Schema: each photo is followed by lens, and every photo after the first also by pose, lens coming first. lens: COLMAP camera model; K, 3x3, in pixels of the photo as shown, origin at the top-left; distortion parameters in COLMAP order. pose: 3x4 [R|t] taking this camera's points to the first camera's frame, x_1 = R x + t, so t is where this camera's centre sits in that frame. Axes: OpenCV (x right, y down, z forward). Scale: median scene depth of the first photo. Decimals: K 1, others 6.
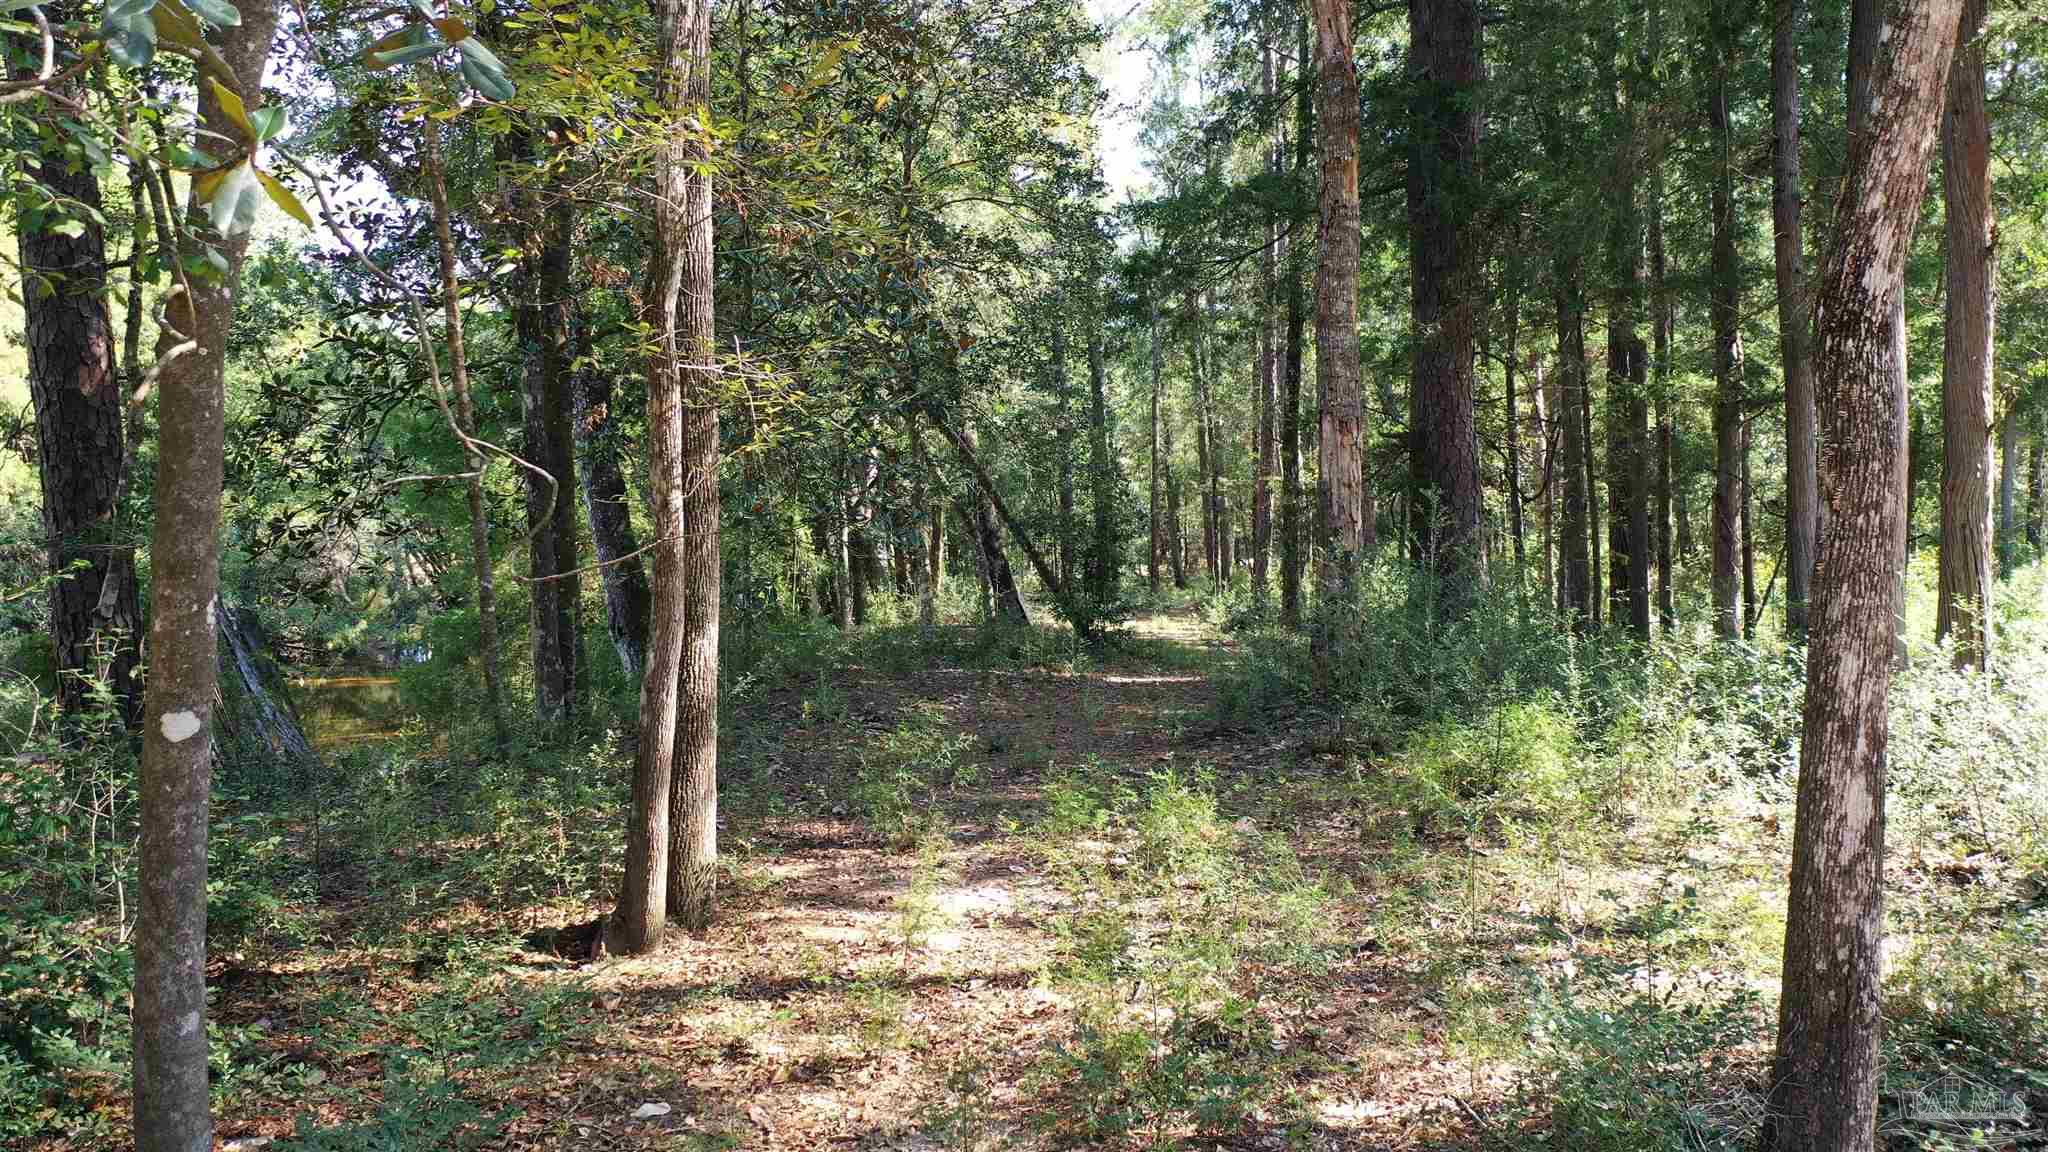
lens RADIAL K [[1630.4, 0, 1018.7], [0, 1630.4, 578.7], [0, 0, 1]] dist [0.014145, 0.007225]
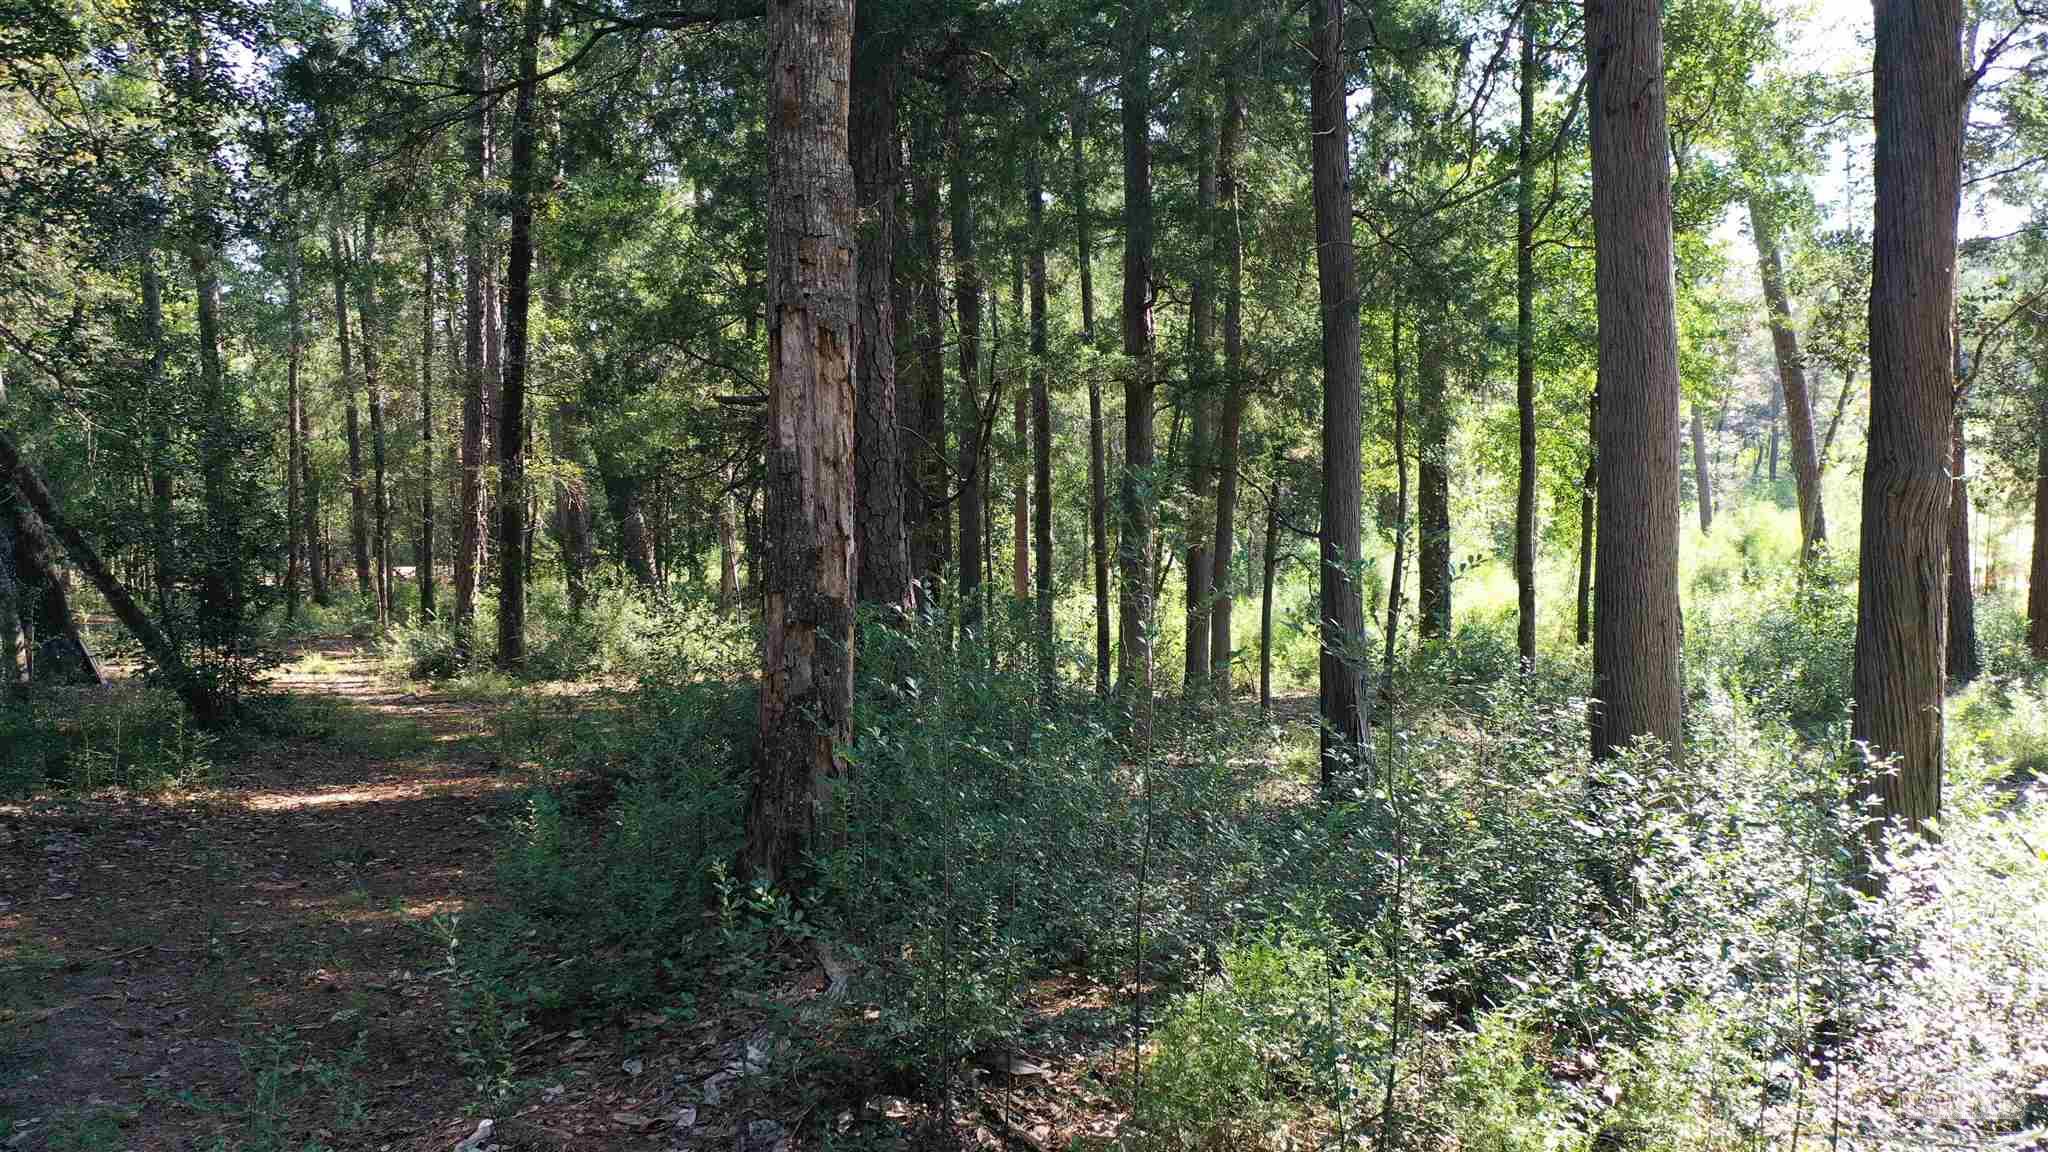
lens RADIAL K [[1630.4, 0, 1018.7], [0, 1630.4, 578.7], [0, 0, 1]] dist [0.014145, 0.007225]
pose [[0.872223, 0.000370, 0.489108, 0.005427], [0.001388, 0.999994, -0.003232, -0.008222], [-0.489106, 0.003498, 0.872217, 0.214234]]
